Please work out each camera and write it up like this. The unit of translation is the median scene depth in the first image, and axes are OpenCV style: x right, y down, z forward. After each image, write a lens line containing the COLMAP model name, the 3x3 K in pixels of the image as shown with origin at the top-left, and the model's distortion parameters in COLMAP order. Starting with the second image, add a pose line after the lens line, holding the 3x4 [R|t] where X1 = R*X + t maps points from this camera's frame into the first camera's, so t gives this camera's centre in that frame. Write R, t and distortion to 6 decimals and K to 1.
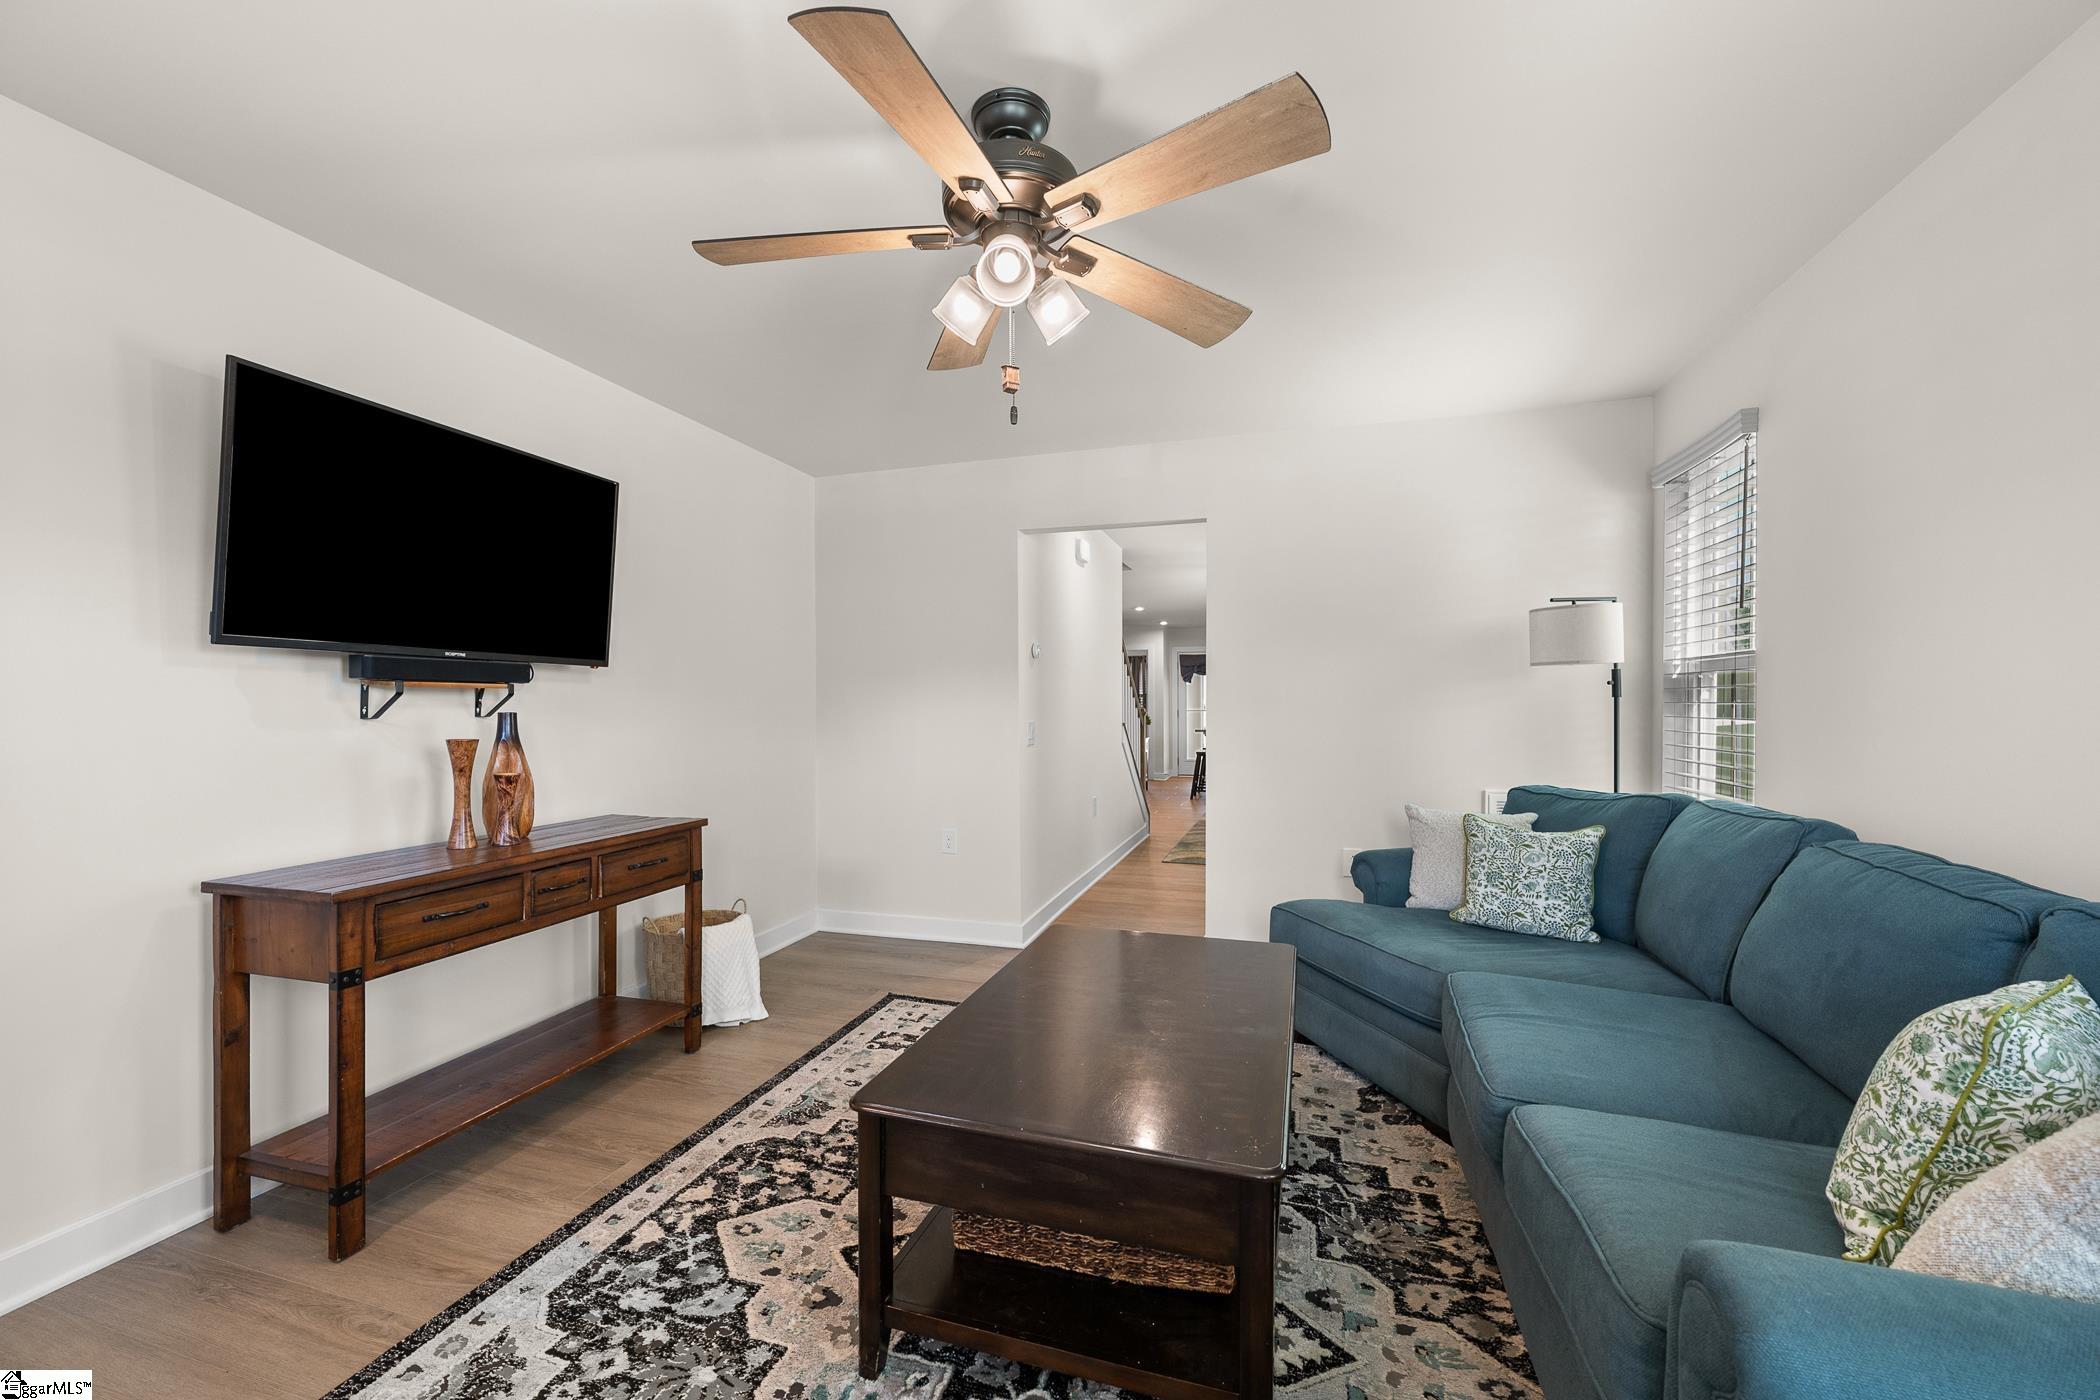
lens RADIAL K [[829.6, 0, 1052.0], [0, 829.6, 708.2], [0, 0, 1]] dist [-0.004780, 0.000201]
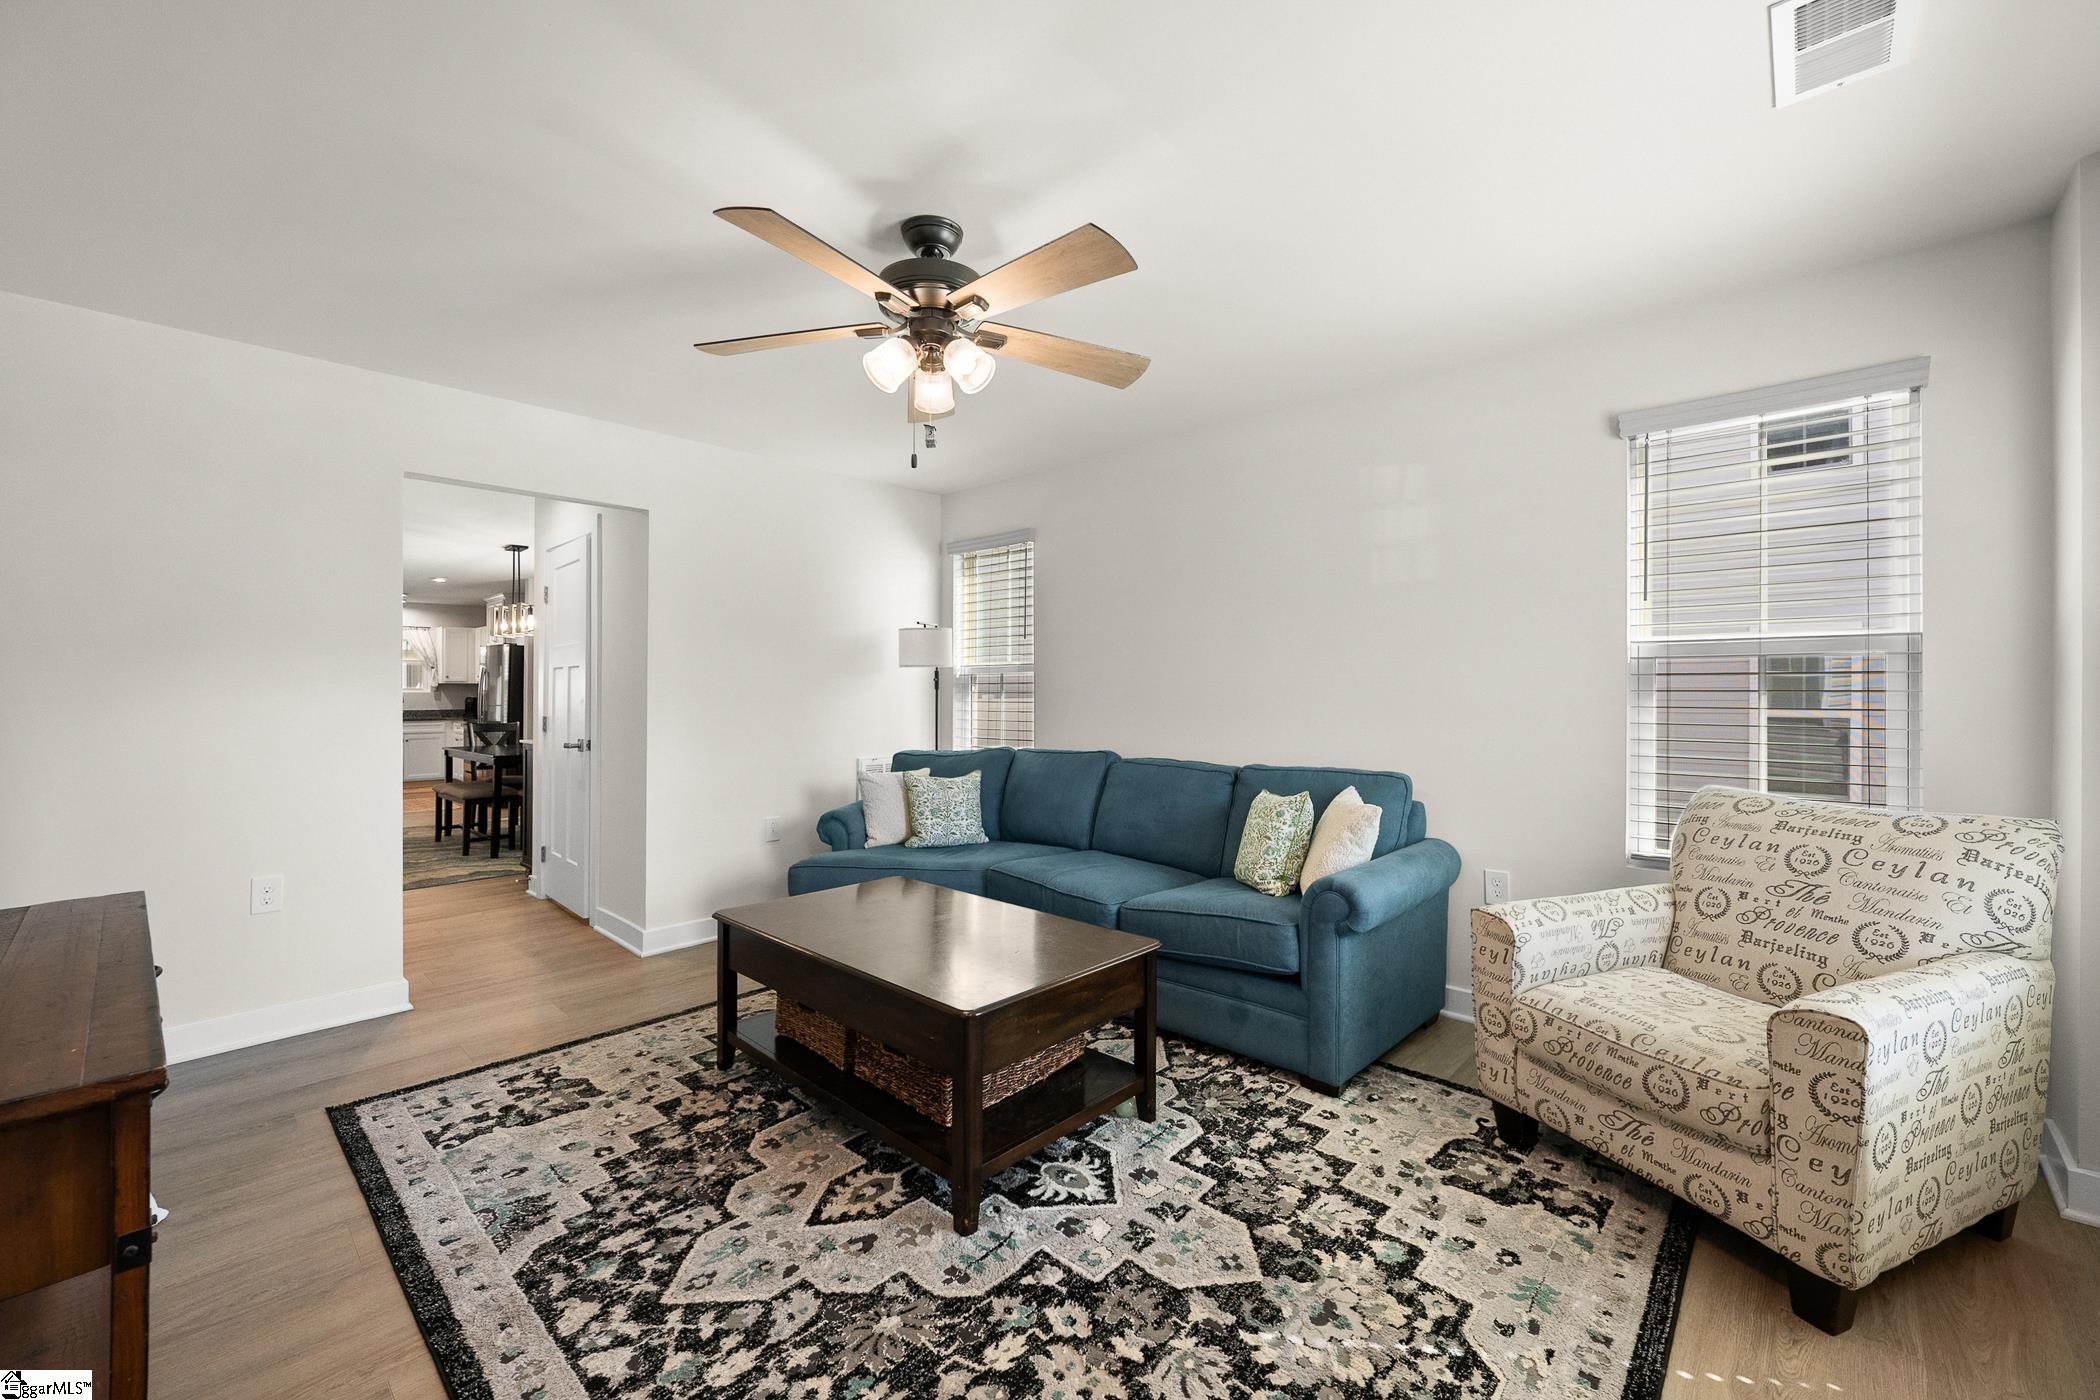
lens RADIAL K [[829.6, 0, 1042.6], [0, 829.6, 695.2], [0, 0, 1]] dist [-0.004780, 0.000201]
pose [[0.435200, -0.002179, 0.900331, -0.906057], [0.006054, 0.999982, -0.000507, 0.000162], [-0.900313, 0.005671, 0.435205, 0.247870]]
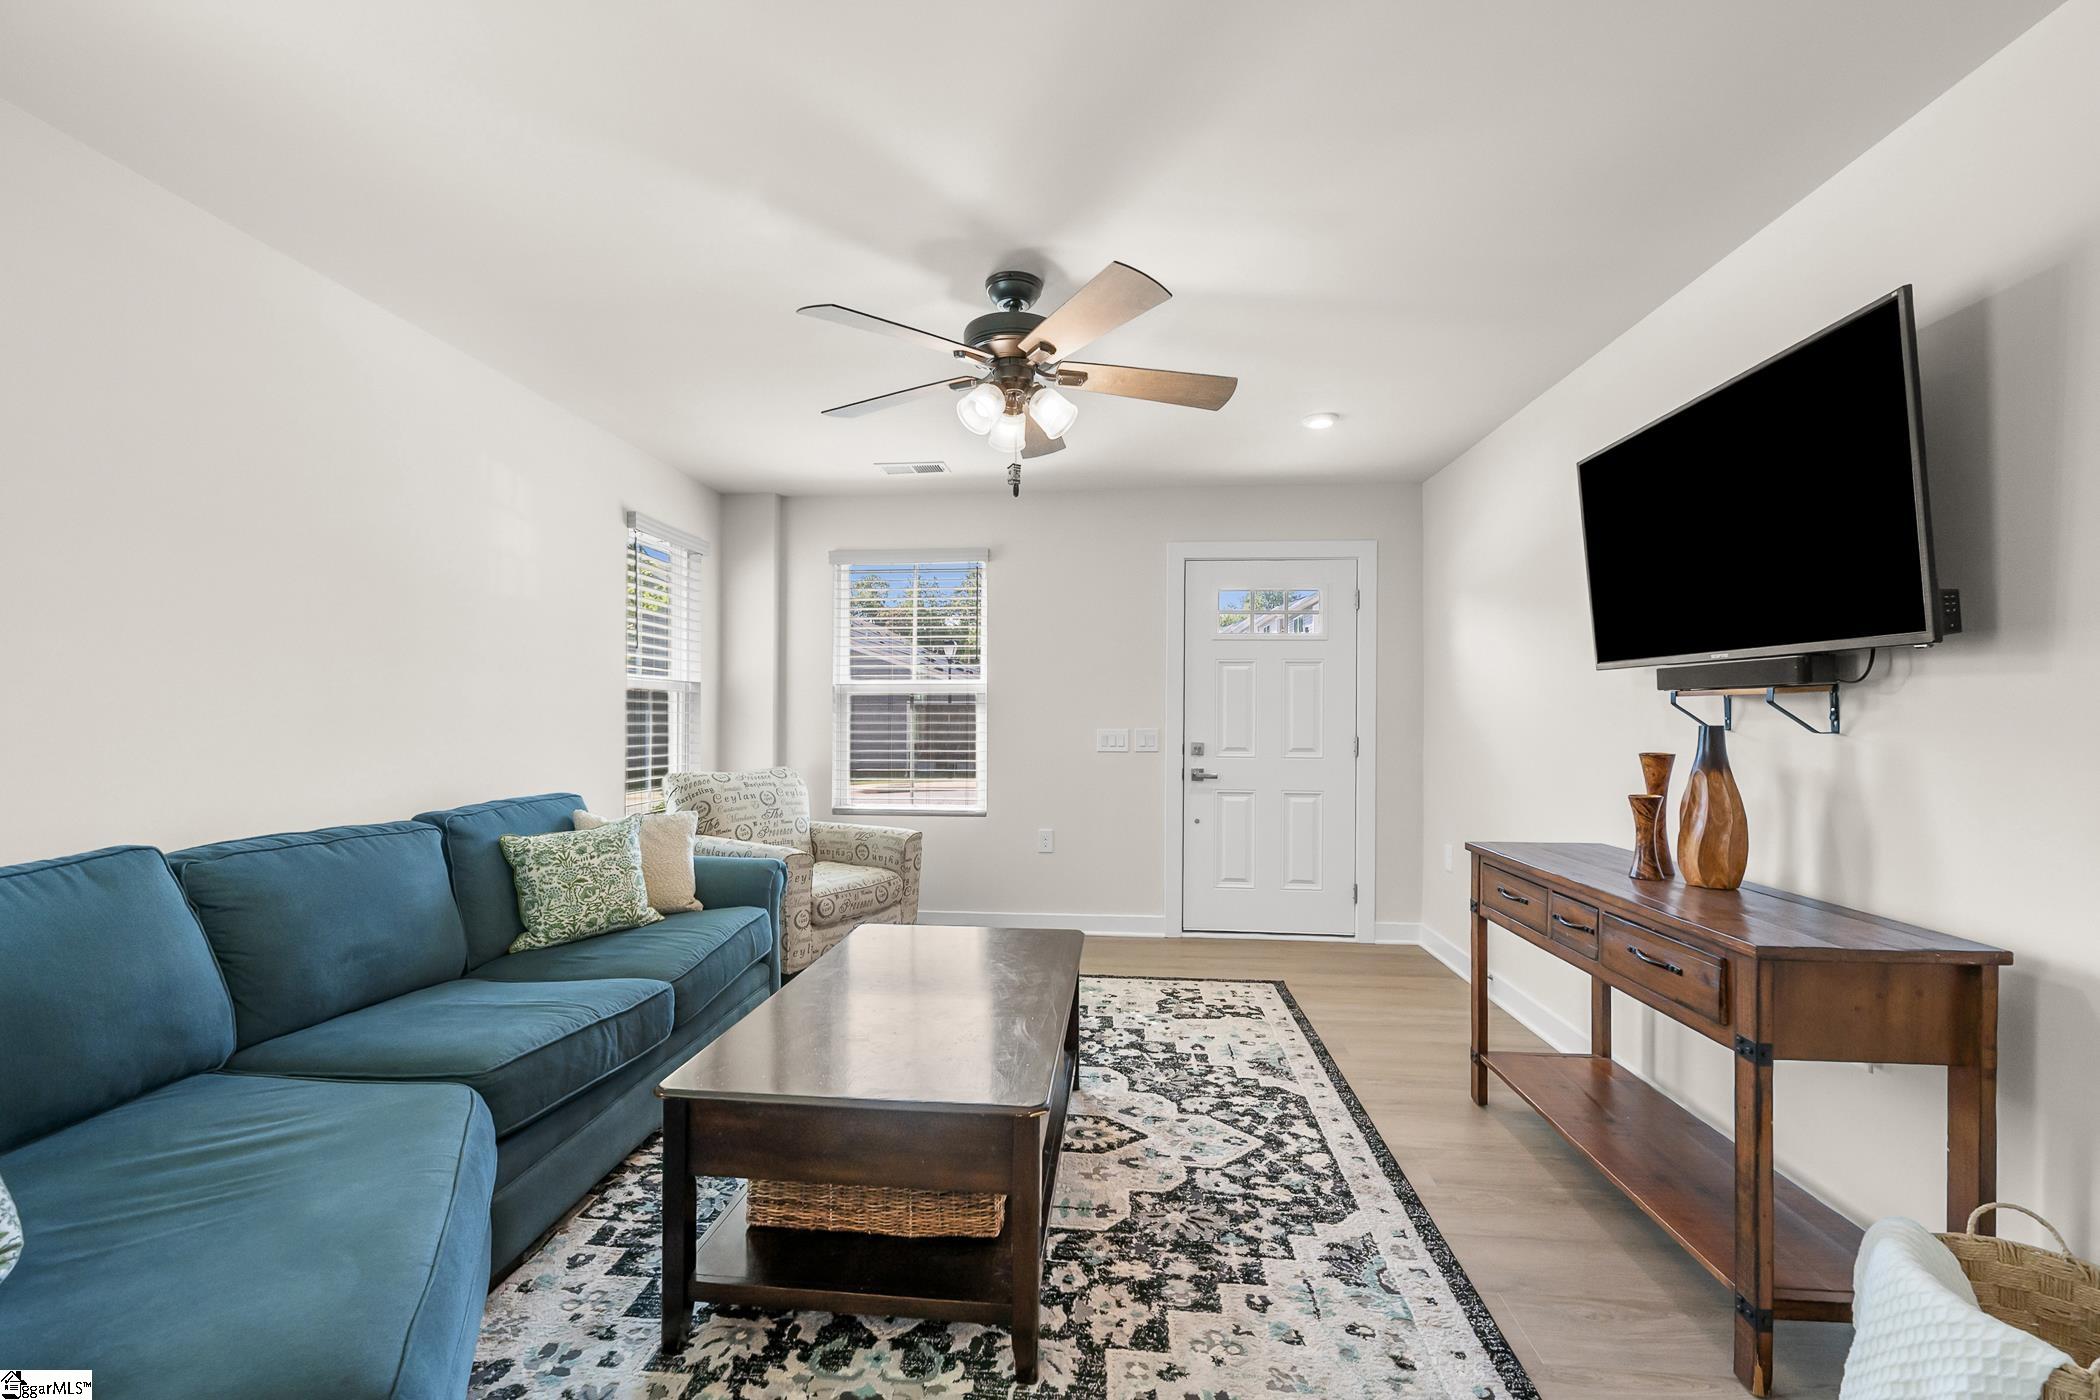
lens RADIAL K [[829.6, 0, 1047.8], [0, 829.6, 699.5], [0, 0, 1]] dist [-0.004780, 0.000201]
pose [[-0.978795, -0.003433, -0.204813, 0.142665], [-0.001578, 0.999956, -0.009218, -0.013563], [0.204836, -0.008699, -0.978758, 1.932345]]
